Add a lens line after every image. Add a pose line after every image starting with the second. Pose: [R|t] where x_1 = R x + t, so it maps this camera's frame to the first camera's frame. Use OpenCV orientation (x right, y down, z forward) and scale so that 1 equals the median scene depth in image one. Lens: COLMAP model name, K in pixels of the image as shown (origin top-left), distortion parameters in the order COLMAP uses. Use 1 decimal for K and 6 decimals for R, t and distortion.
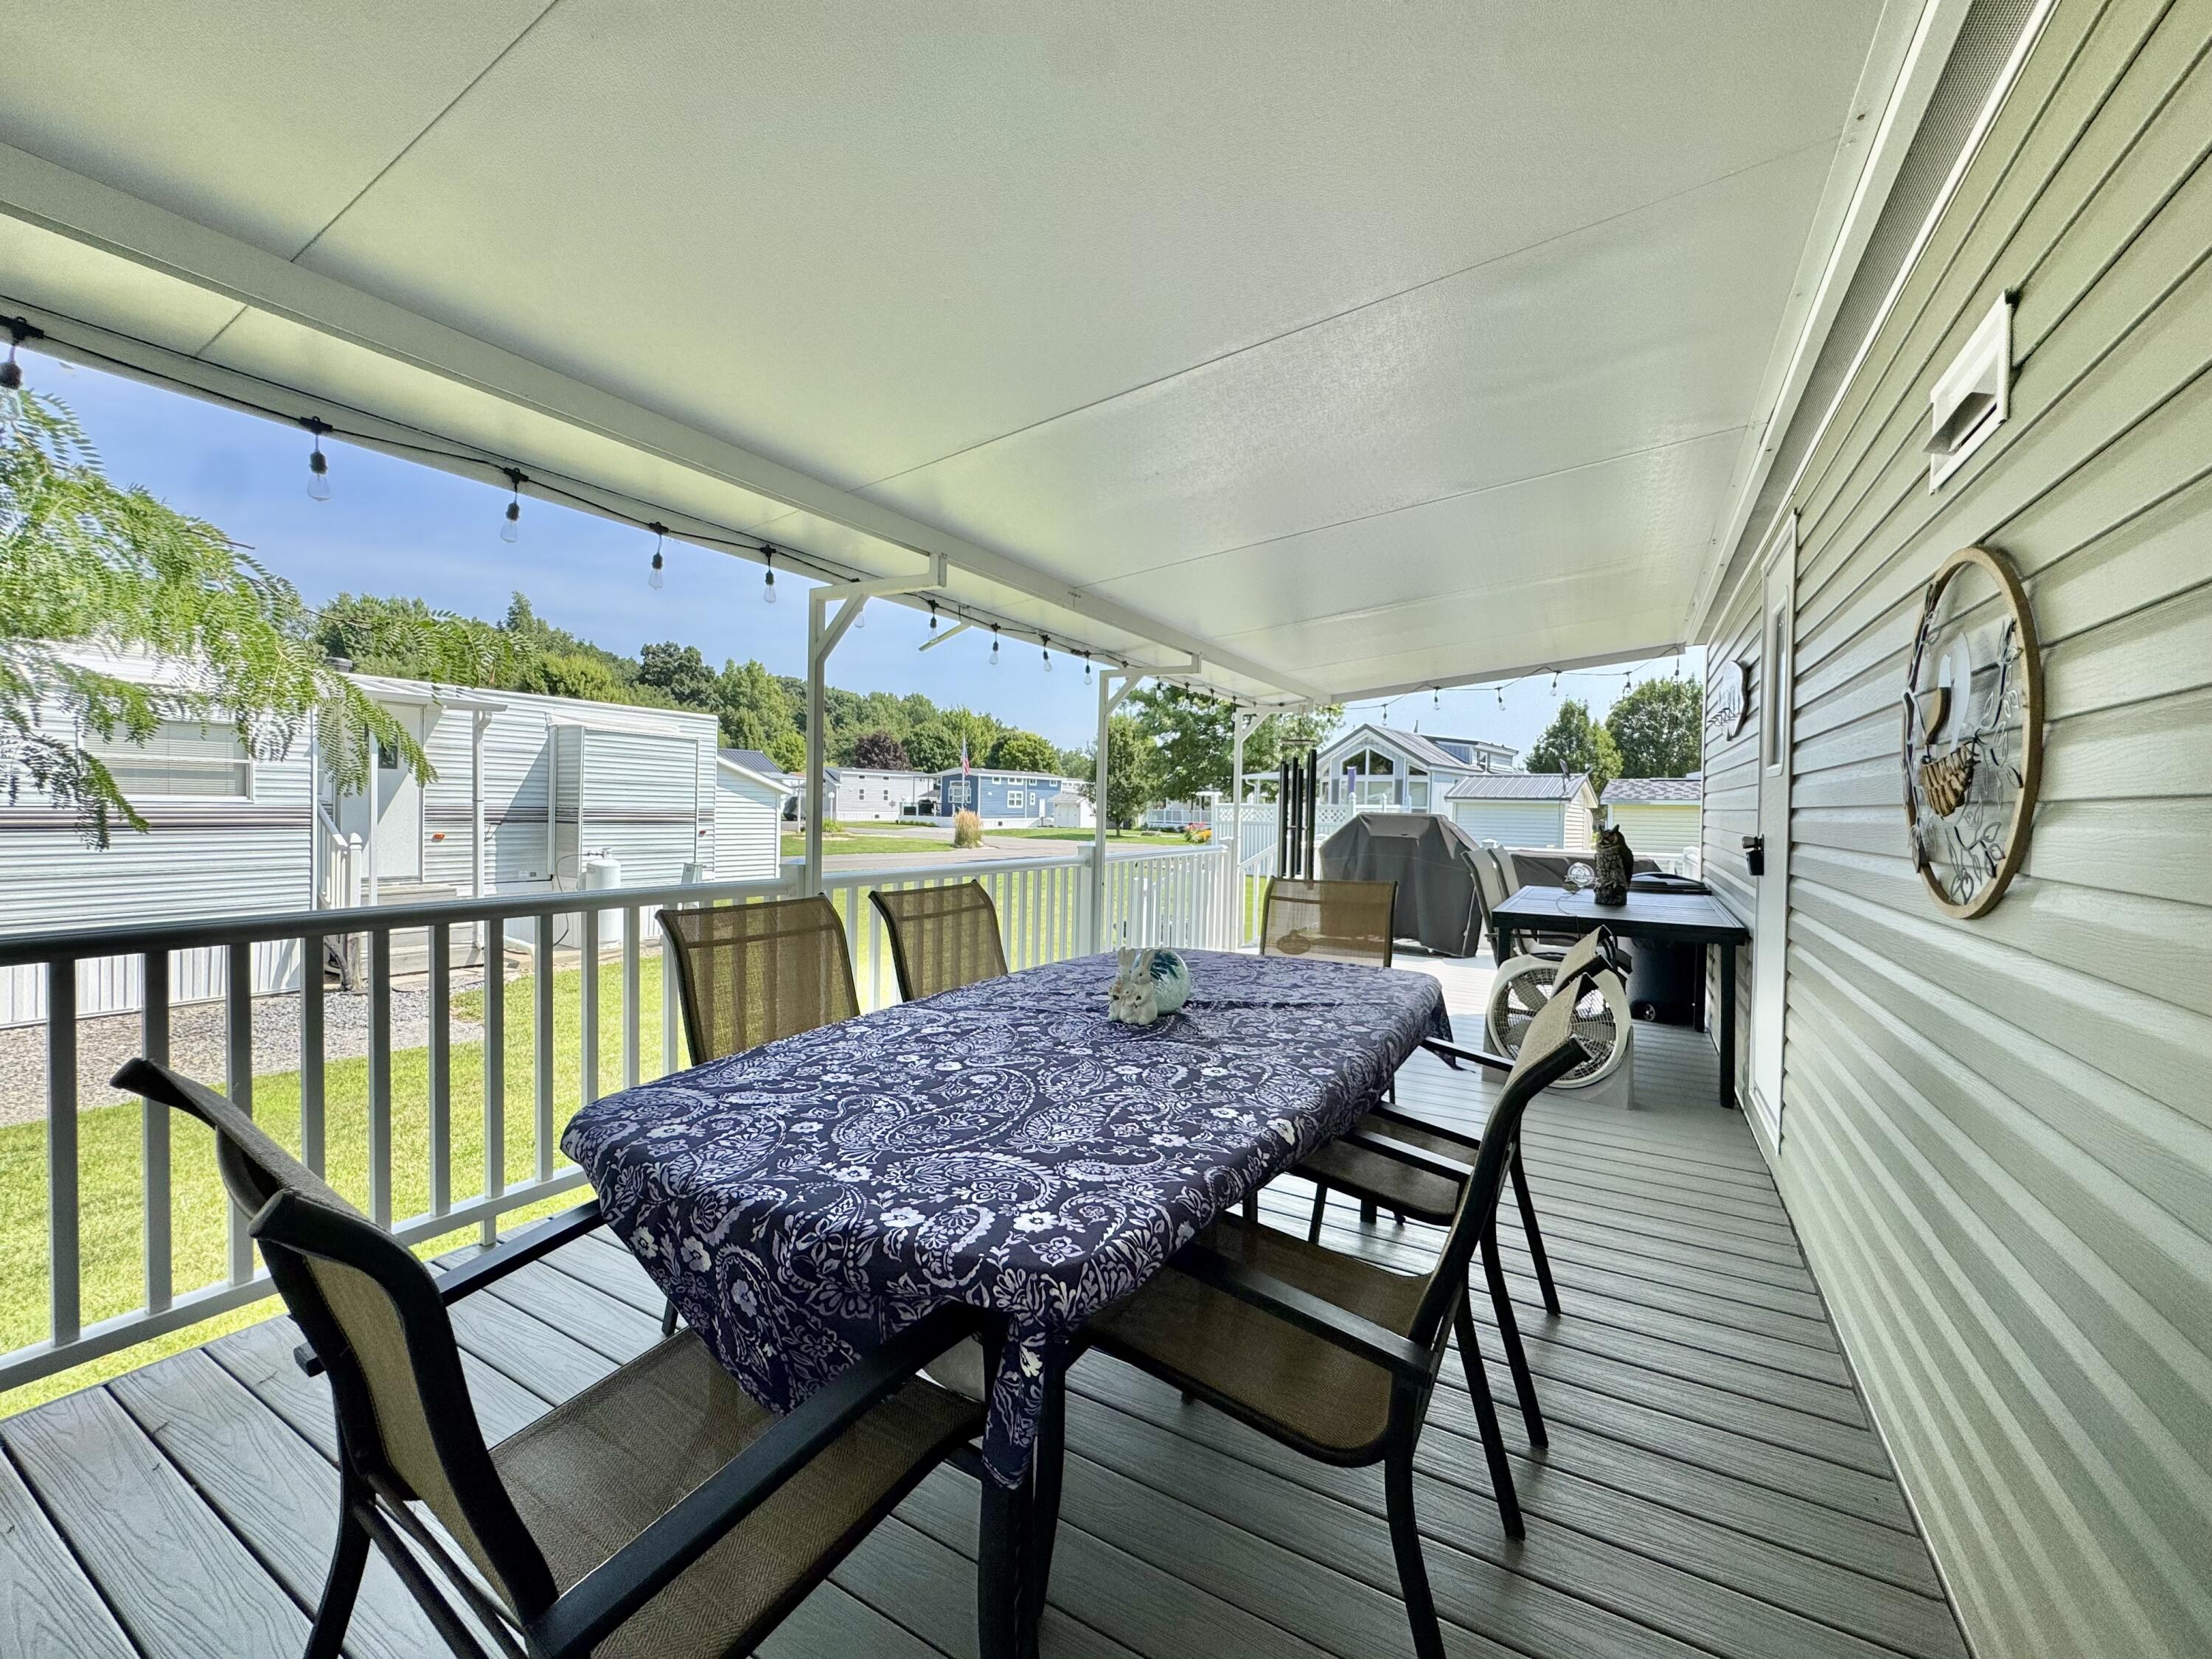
lens RADIAL K [[886.2, 0, 1103.1], [0, 886.2, 823.6], [0, 0, 1]] dist [-0.003607, 0.000372]
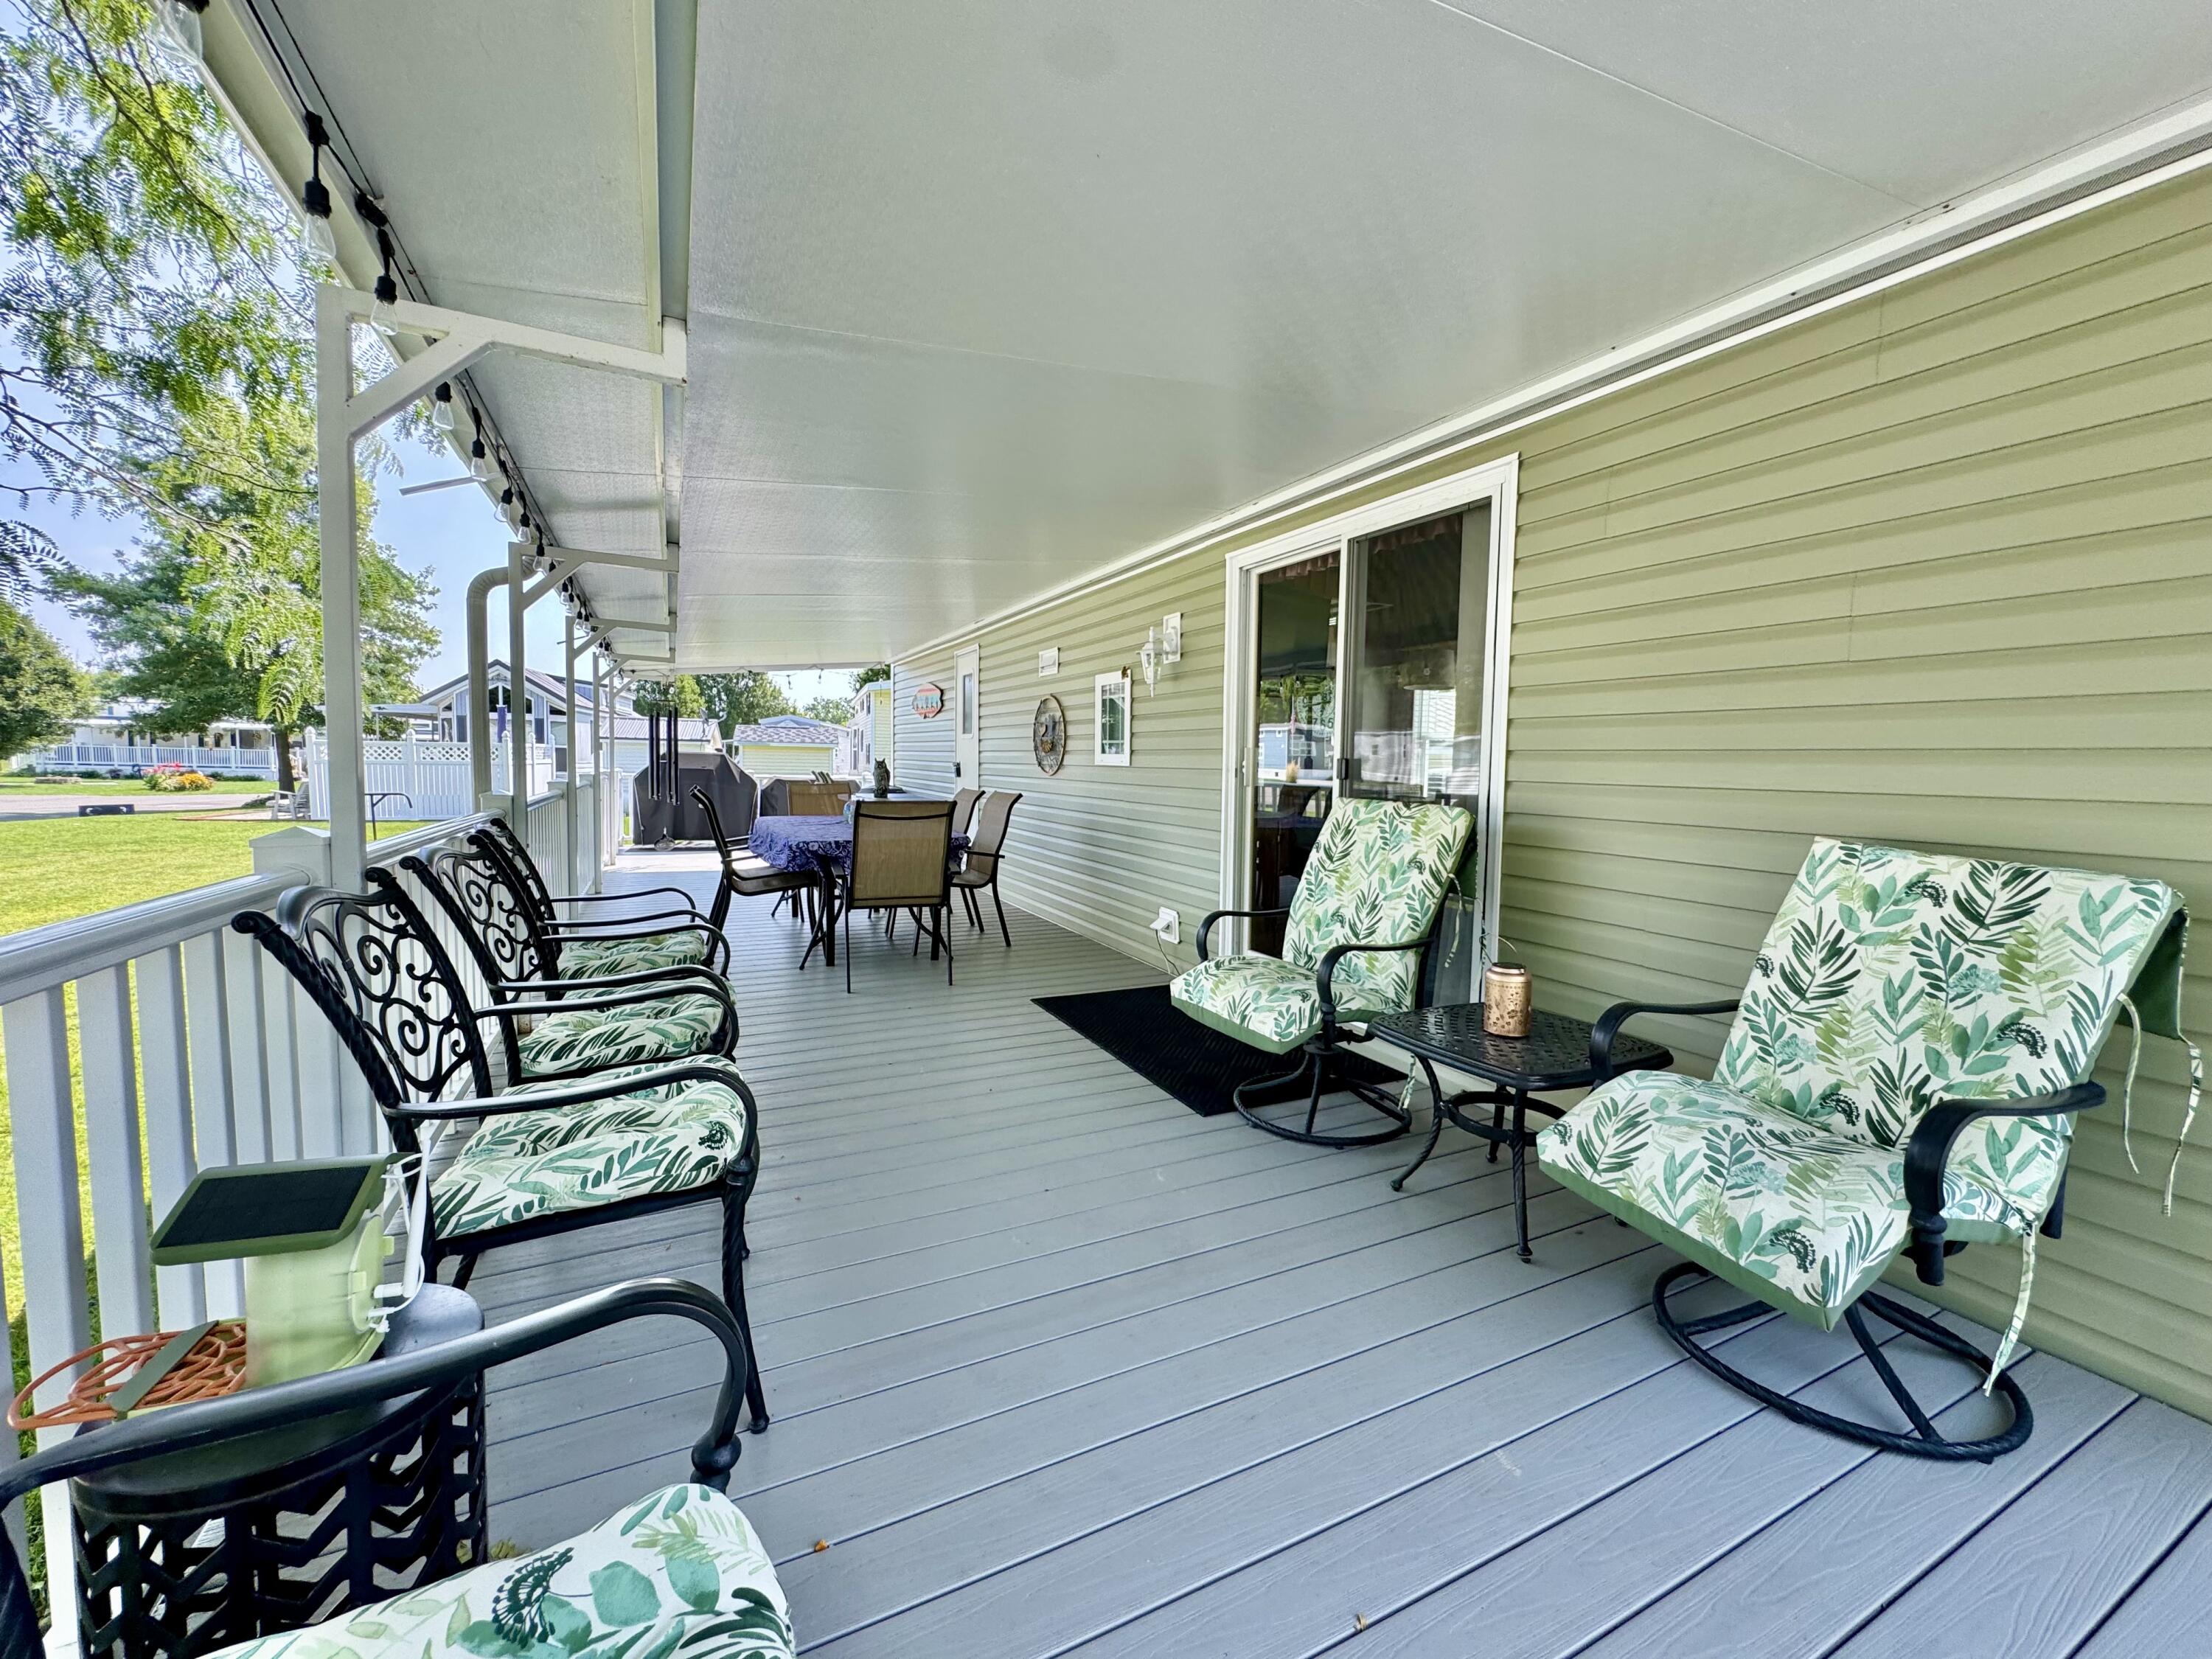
lens RADIAL K [[886.2, 0, 1109.8], [0, 886.2, 826.9], [0, 0, 1]] dist [-0.003607, 0.000372]
pose [[0.548985, -0.066781, 0.833160, -0.139593], [0.006481, 0.997113, 0.075652, 0.001356], [-0.835807, -0.036132, 0.547833, -0.092908]]
